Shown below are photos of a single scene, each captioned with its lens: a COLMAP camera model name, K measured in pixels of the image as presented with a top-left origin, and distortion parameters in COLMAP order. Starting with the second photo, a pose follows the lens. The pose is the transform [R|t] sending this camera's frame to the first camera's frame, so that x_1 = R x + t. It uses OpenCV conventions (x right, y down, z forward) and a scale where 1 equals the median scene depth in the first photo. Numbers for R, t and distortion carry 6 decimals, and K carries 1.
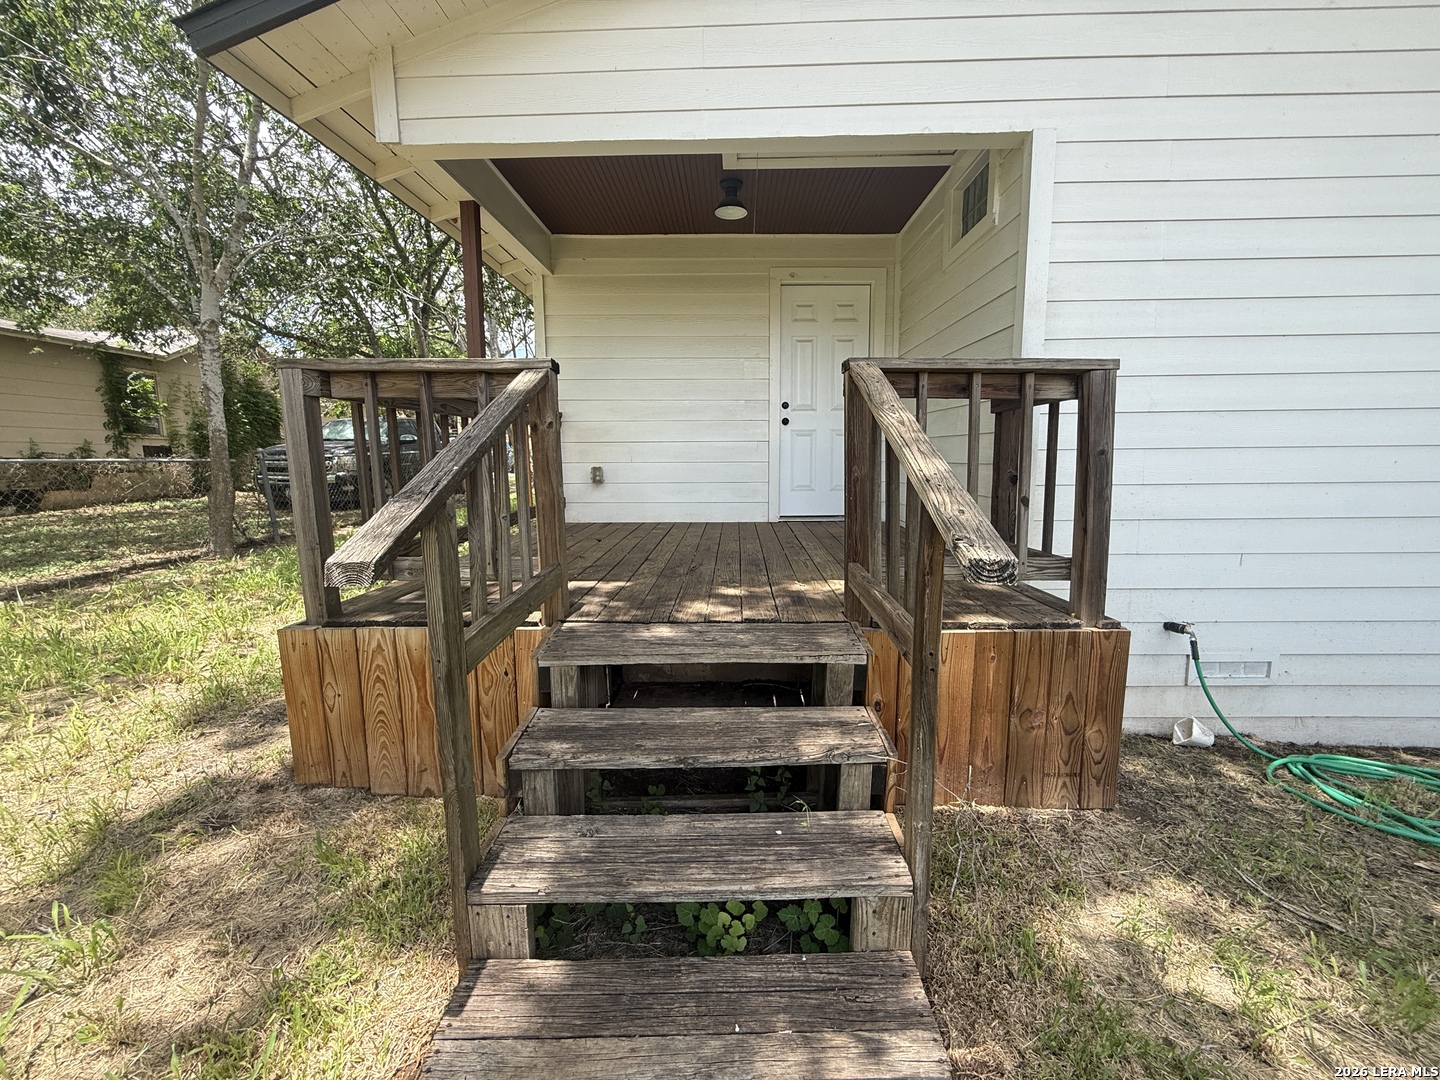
lens RADIAL K [[578.2, 0, 722.9], [0, 578.2, 542.2], [0, 0, 1]] dist [-0.000903, 0.000306]
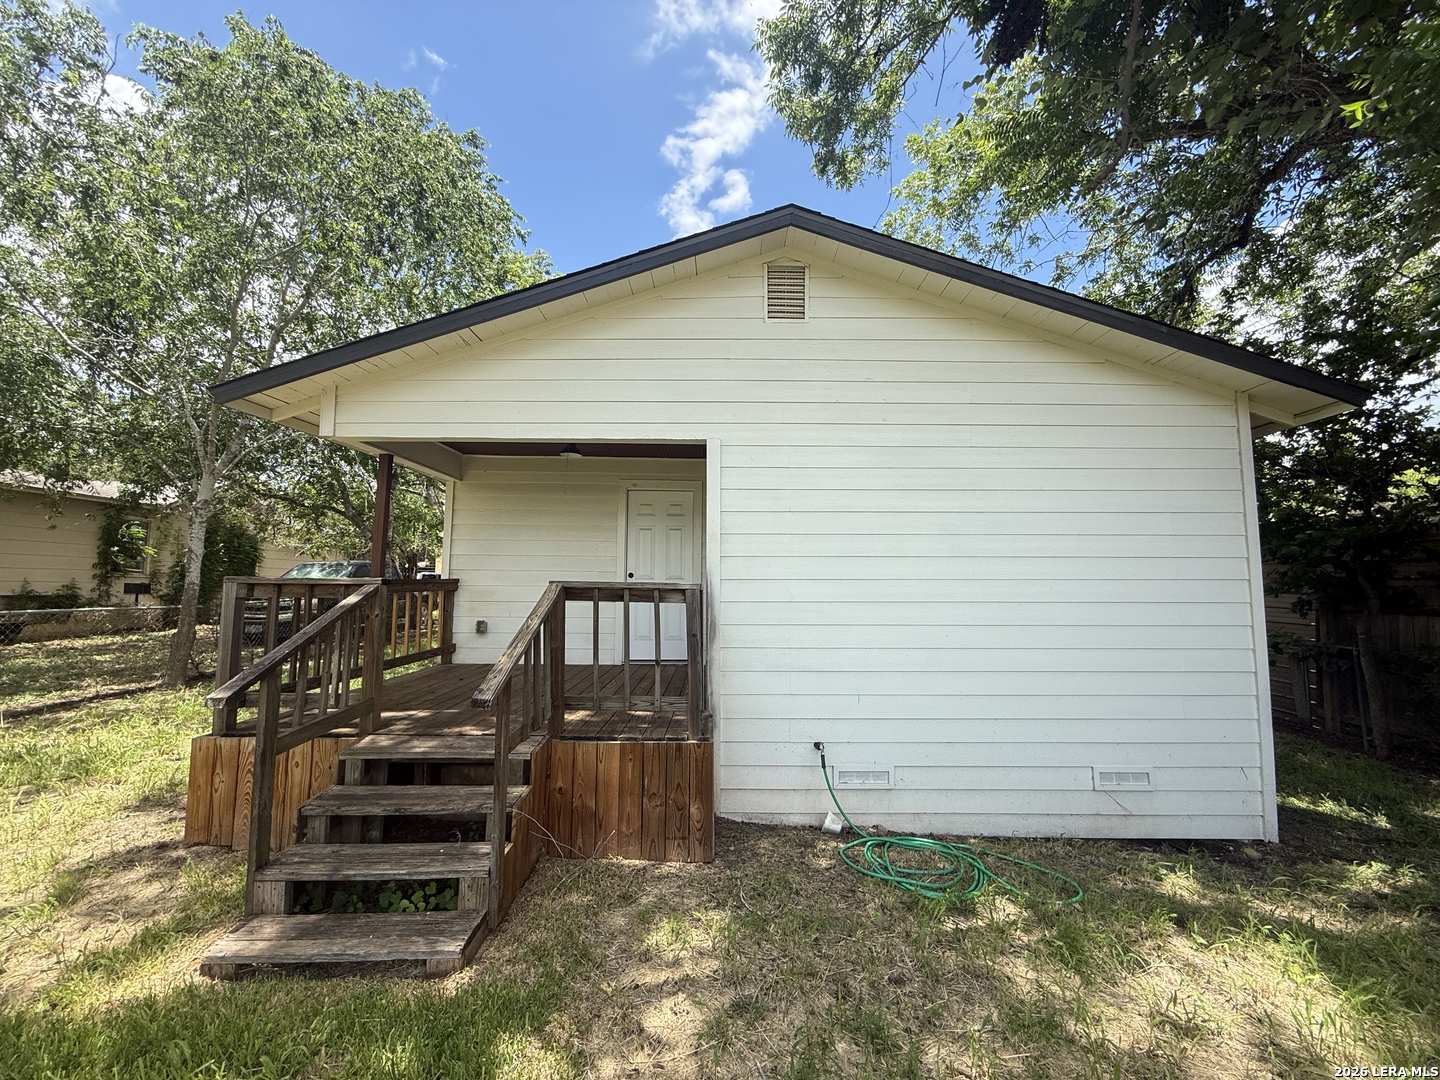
lens RADIAL K [[578.2, 0, 722.9], [0, 578.2, 542.2], [0, 0, 1]] dist [-0.000903, 0.000306]
pose [[0.999595, 0.015129, 0.024110, 0.513234], [-0.009368, 0.974715, -0.223257, -0.028935], [-0.026878, 0.222941, 0.974461, -0.569416]]
